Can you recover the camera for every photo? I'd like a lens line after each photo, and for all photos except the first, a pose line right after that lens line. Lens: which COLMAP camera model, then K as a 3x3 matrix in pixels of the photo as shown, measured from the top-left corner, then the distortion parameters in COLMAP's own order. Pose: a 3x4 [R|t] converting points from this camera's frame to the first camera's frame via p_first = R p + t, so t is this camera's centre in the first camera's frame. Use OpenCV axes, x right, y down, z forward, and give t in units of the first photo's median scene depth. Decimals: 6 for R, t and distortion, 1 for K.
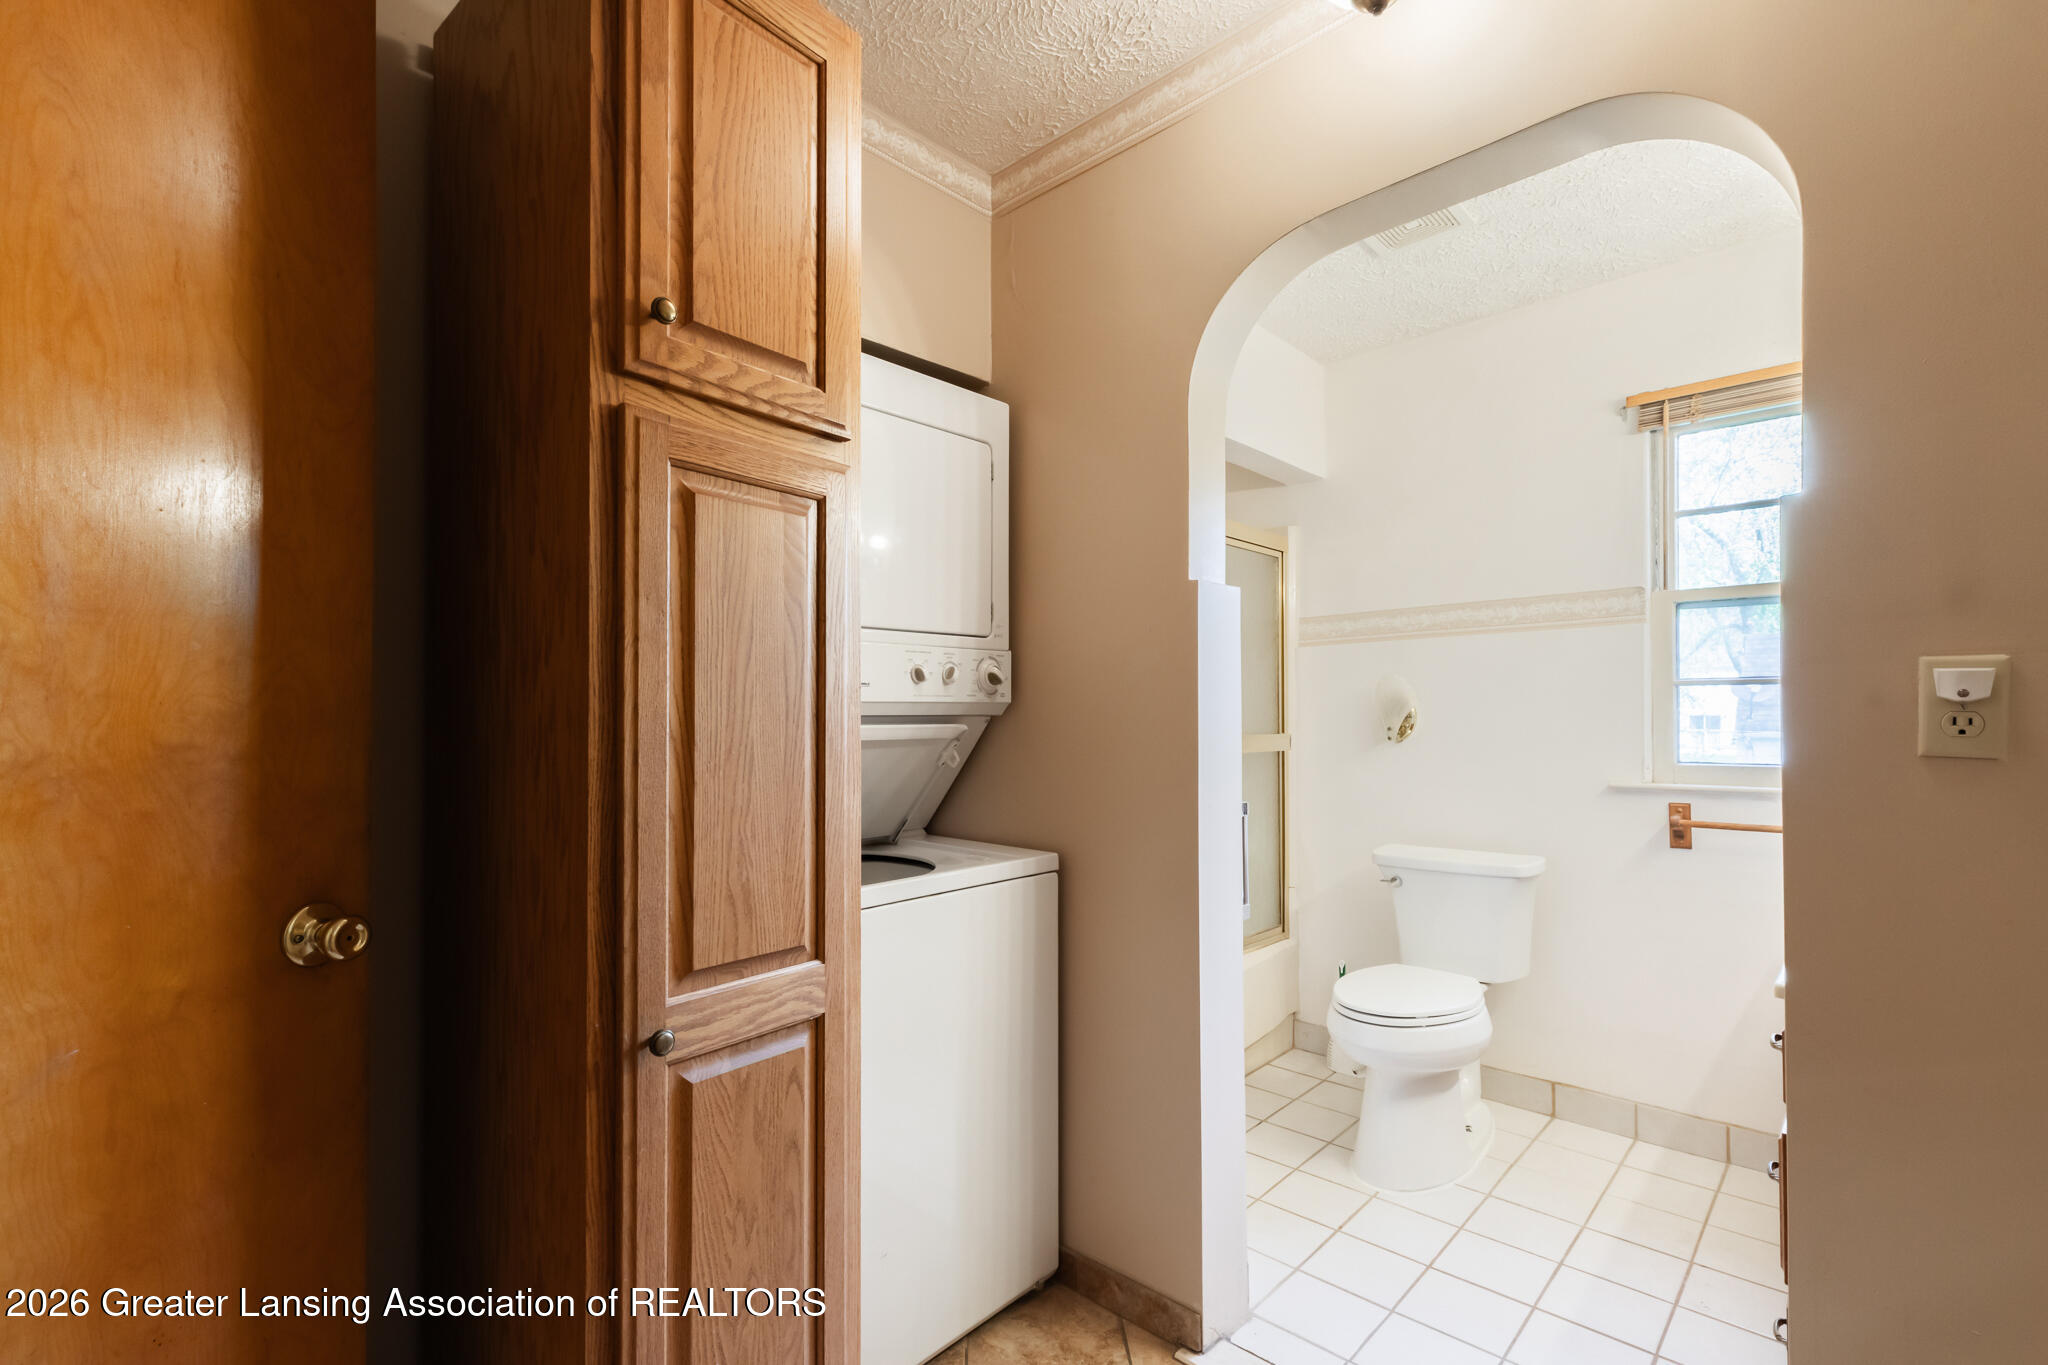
lens RADIAL K [[917.7, 0, 1024.0], [0, 917.7, 682.5], [0, 0, 1]] dist [-0.000533, -0.000014]
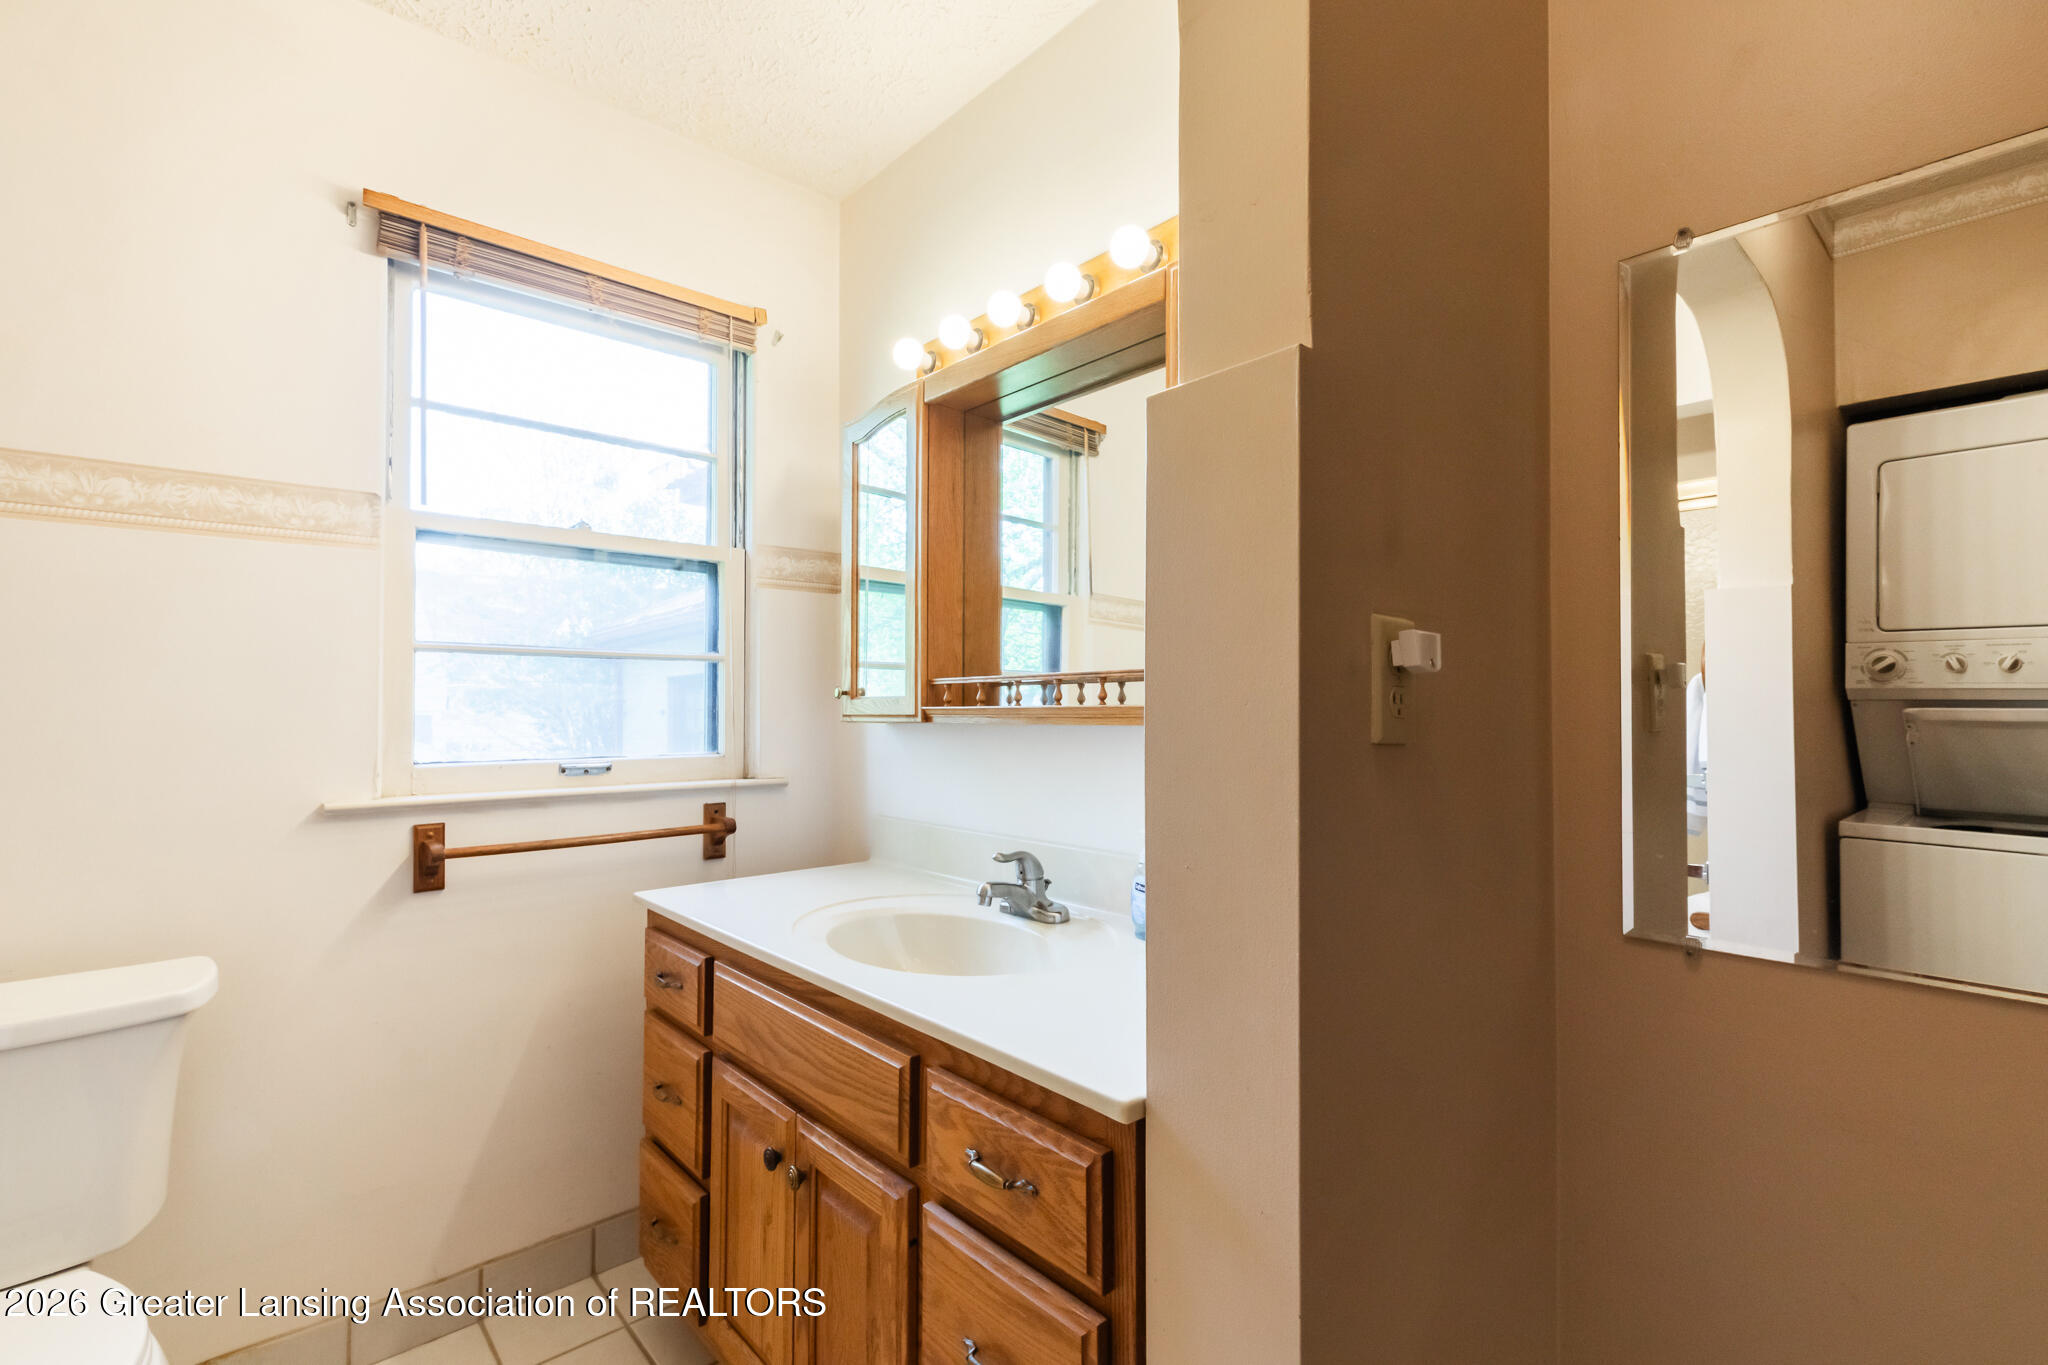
lens RADIAL K [[917.7, 0, 1024.0], [0, 917.7, 682.5], [0, 0, 1]] dist [-0.000533, -0.000014]
pose [[0.085468, 0.025954, 0.996003, 0.075625], [-0.041974, 0.998867, -0.022427, 0.023799], [-0.995456, -0.039890, 0.086461, 0.496211]]
